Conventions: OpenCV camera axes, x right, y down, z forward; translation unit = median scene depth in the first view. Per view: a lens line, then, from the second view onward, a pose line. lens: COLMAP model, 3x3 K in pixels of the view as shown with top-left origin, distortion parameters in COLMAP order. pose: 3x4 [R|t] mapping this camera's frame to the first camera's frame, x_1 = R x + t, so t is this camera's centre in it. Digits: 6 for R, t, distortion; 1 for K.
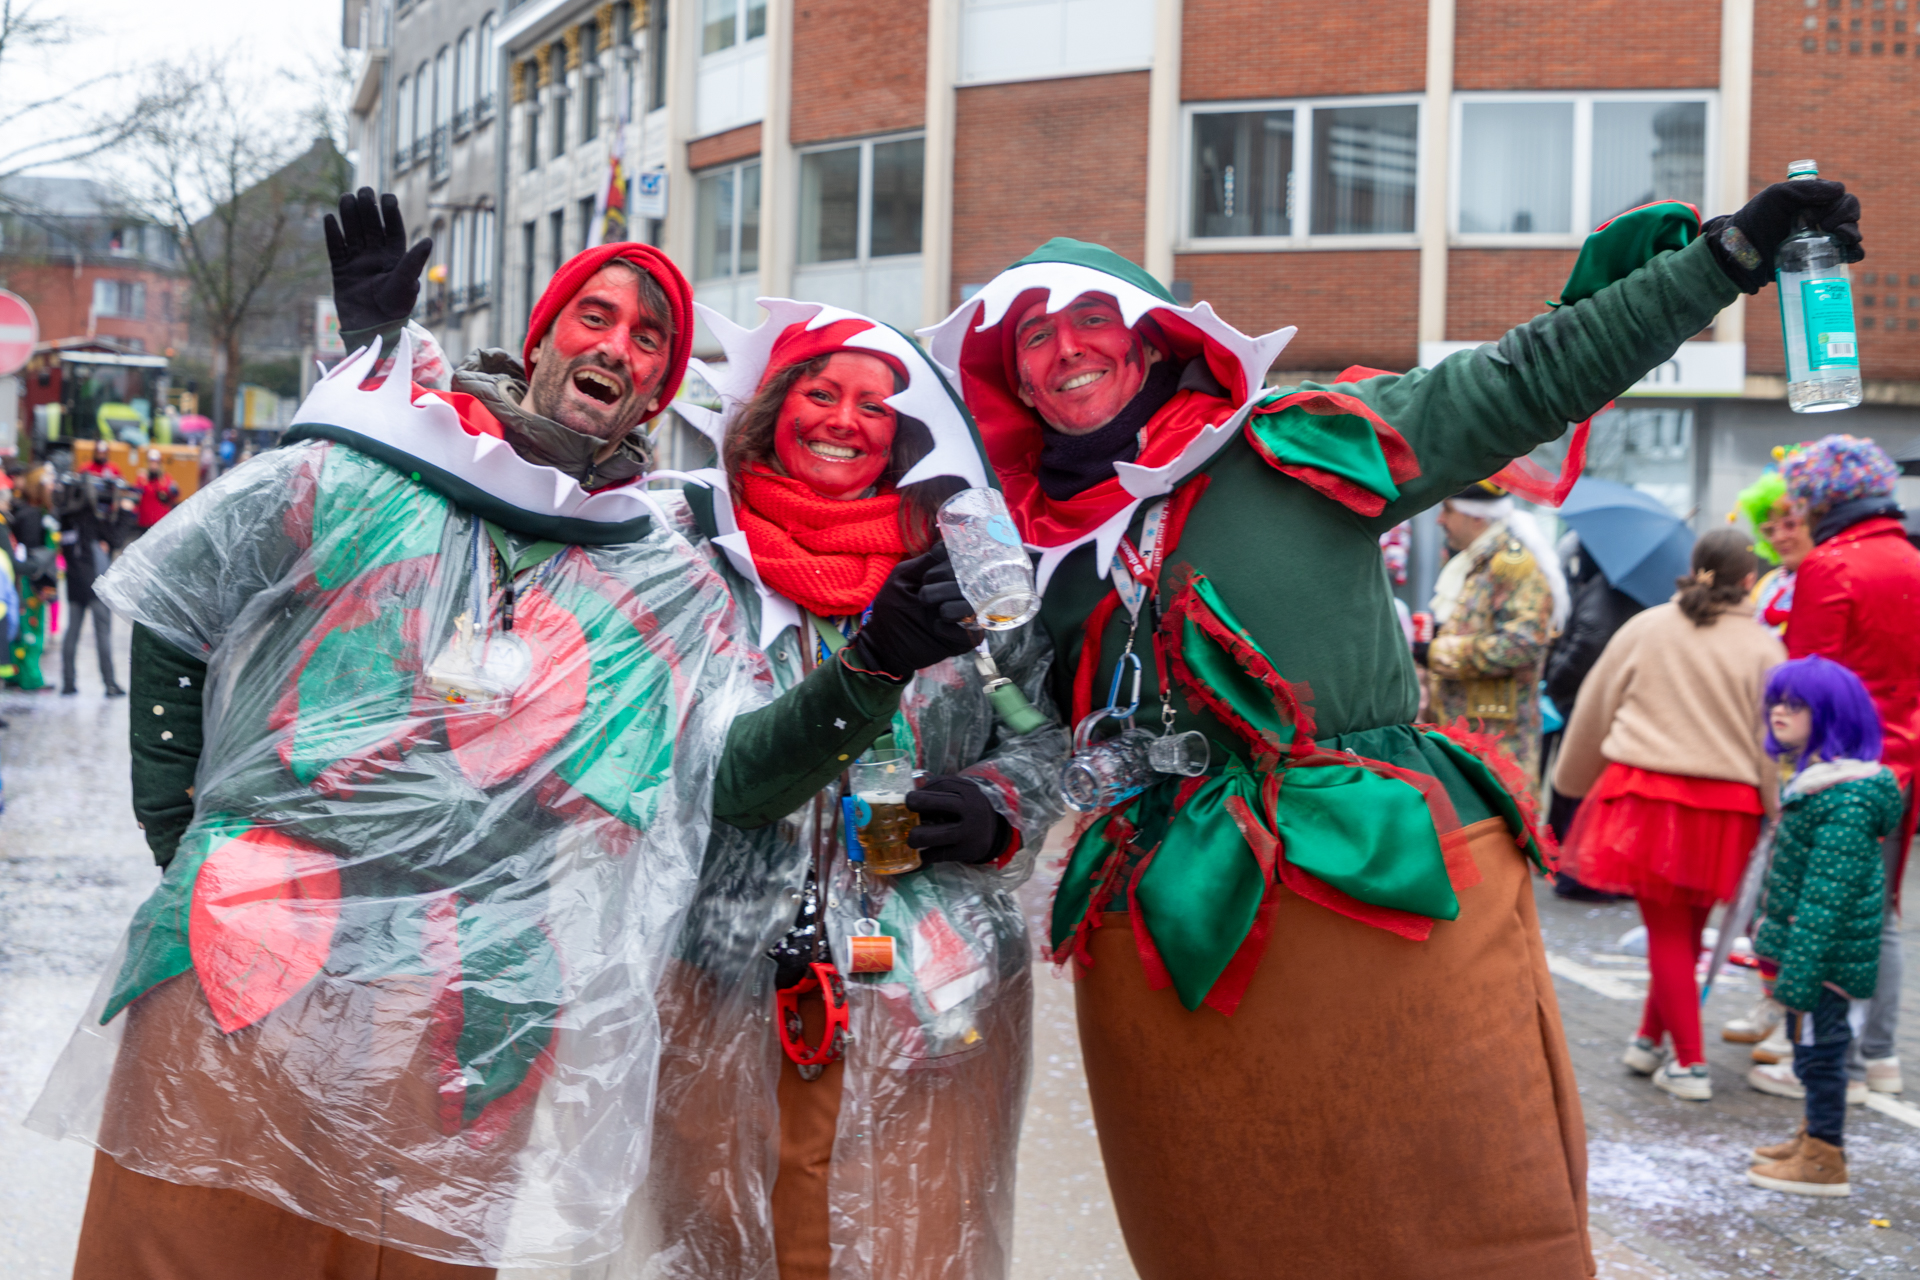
lens RADIAL K [[2614.8, 0, 959.7], [0, 2614.8, 637.2], [0, 0, 1]] dist [-0.196771, 0.000000]
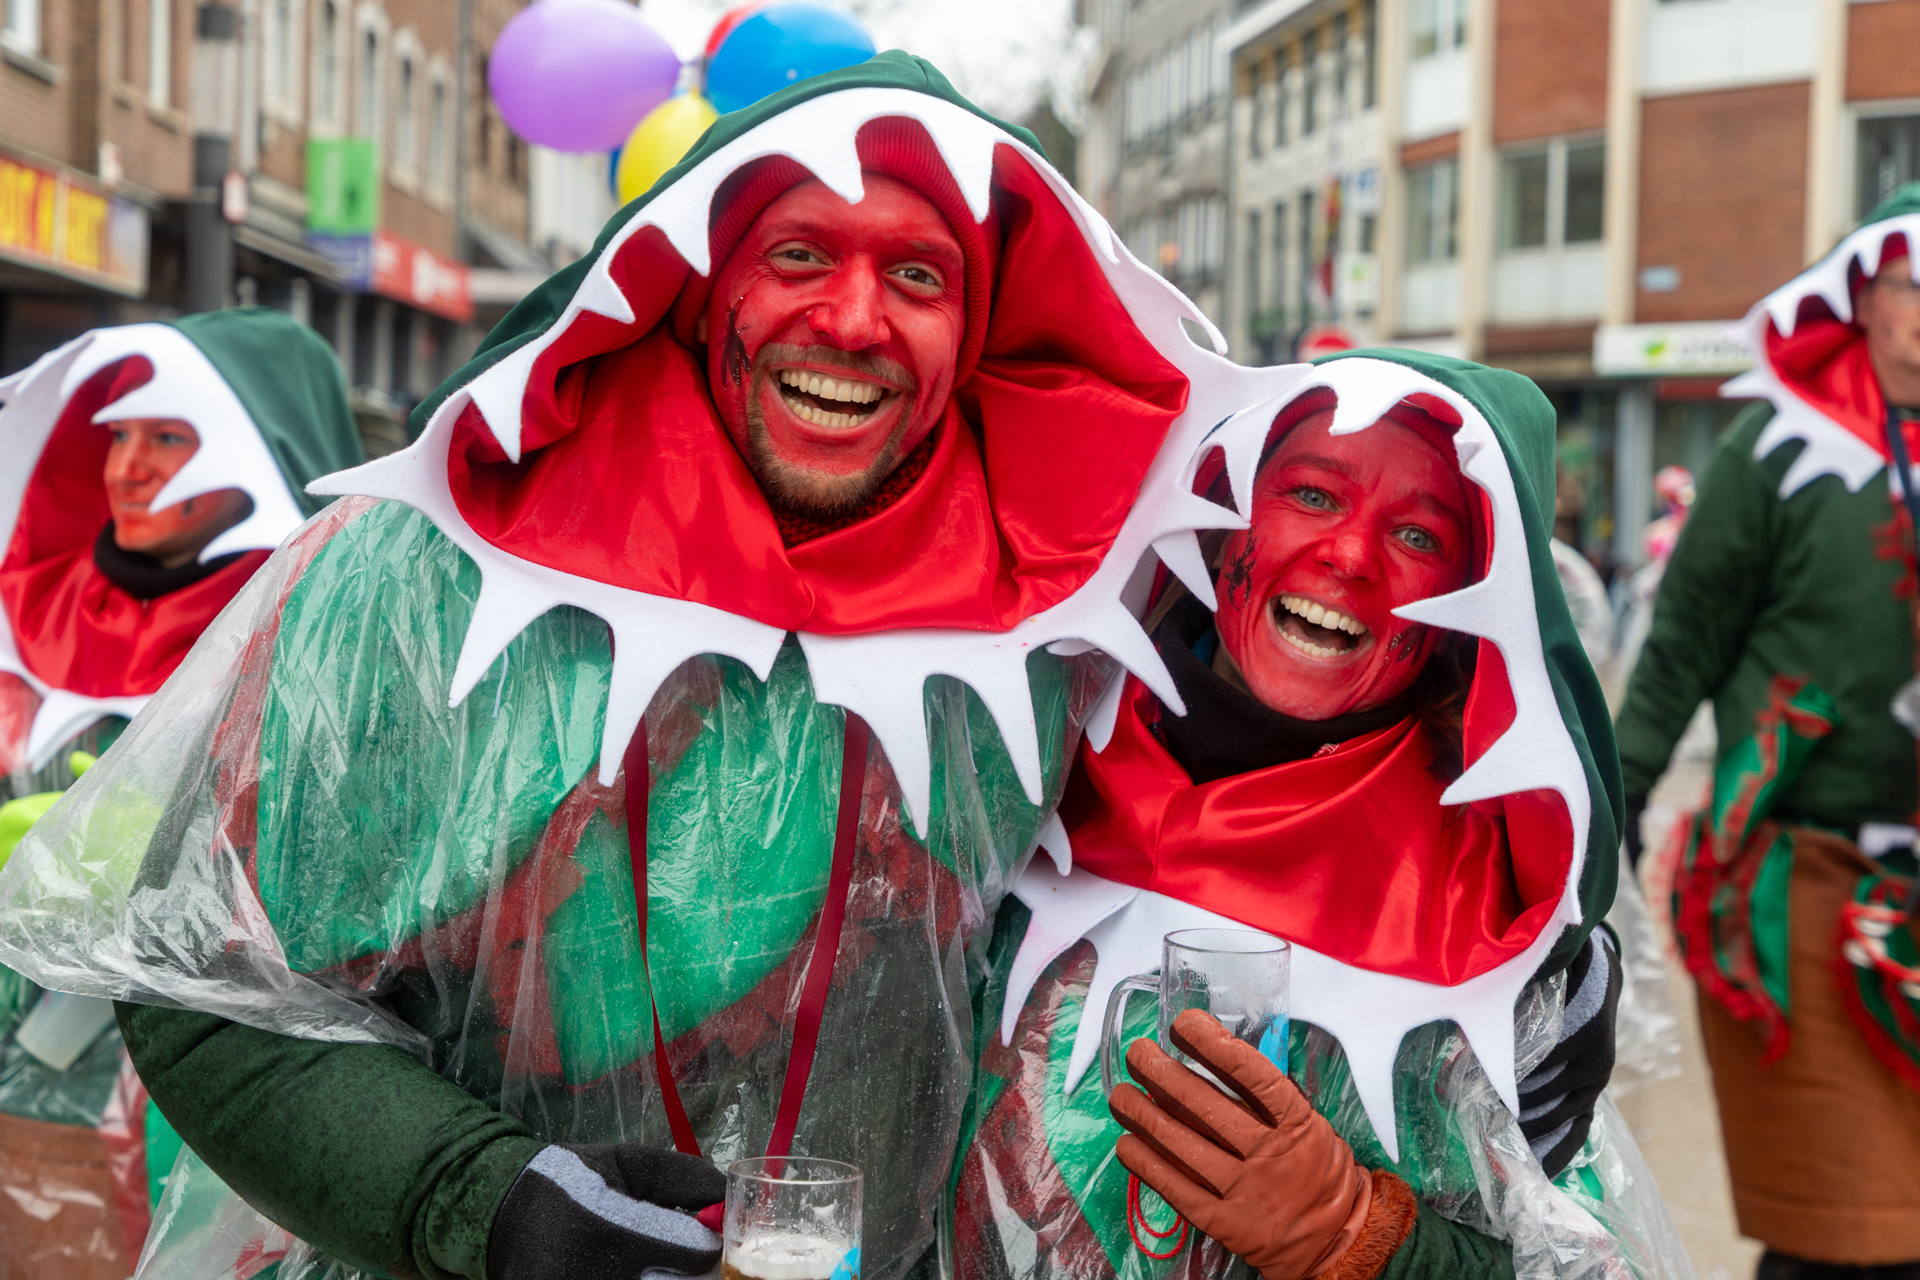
lens RADIAL K [[3007.3, 0, 959.8], [0, 3007.3, 636.3], [0, 0, 1]] dist [-0.014390, 0.000000]
pose [[0.967268, 0.011567, -0.253493, 0.040665], [-0.008928, 0.999893, 0.011557, 0.007199], [0.253599, -0.008915, 0.967268, -0.282362]]
